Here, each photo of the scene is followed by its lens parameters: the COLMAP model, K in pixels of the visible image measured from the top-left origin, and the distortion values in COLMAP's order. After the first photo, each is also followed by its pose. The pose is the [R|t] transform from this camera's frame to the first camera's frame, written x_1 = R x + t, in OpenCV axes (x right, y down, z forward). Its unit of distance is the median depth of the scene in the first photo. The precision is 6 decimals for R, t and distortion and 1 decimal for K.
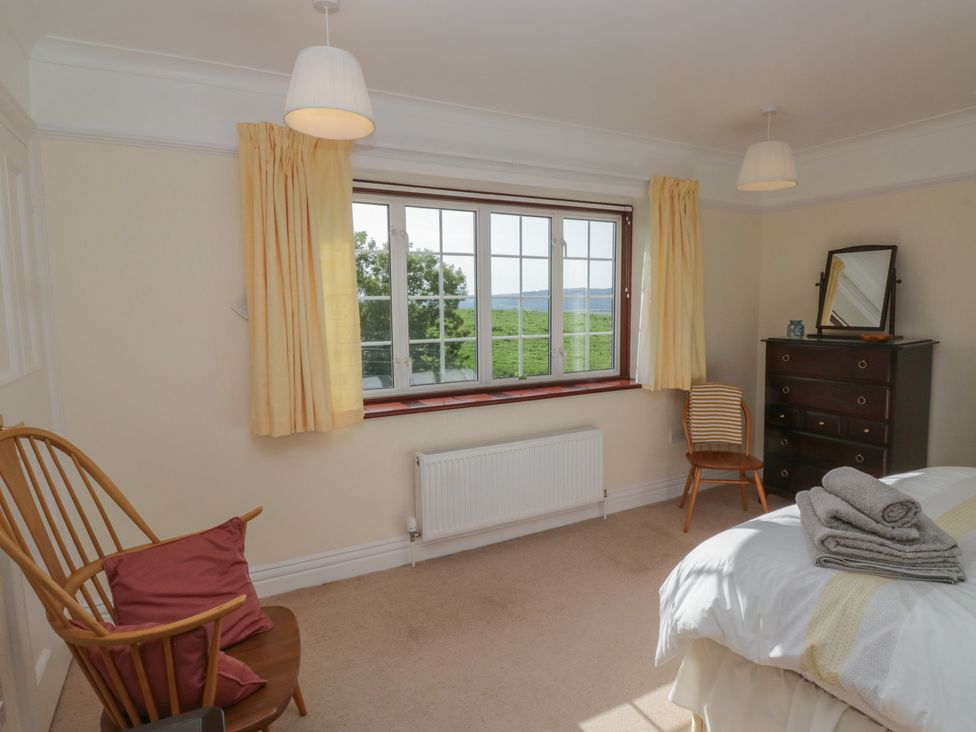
lens RADIAL K [[521.0, 0, 492.0], [0, 521.0, 365.9], [0, 0, 1]] dist [0.001196, -0.014160]
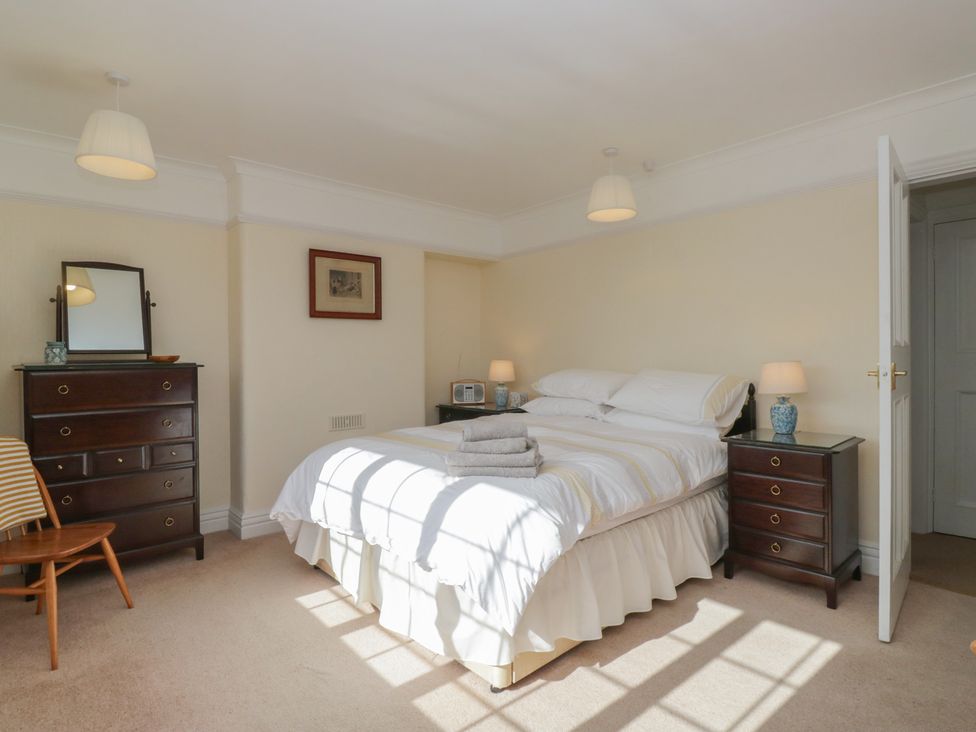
lens RADIAL K [[521.0, 0, 492.0], [0, 521.0, 365.9], [0, 0, 1]] dist [0.001196, -0.014160]
pose [[-0.199028, -0.008164, 0.979960, -0.332948], [0.121973, 0.991983, 0.033036, 0.001569], [-0.972374, 0.126104, -0.196437, 0.566170]]
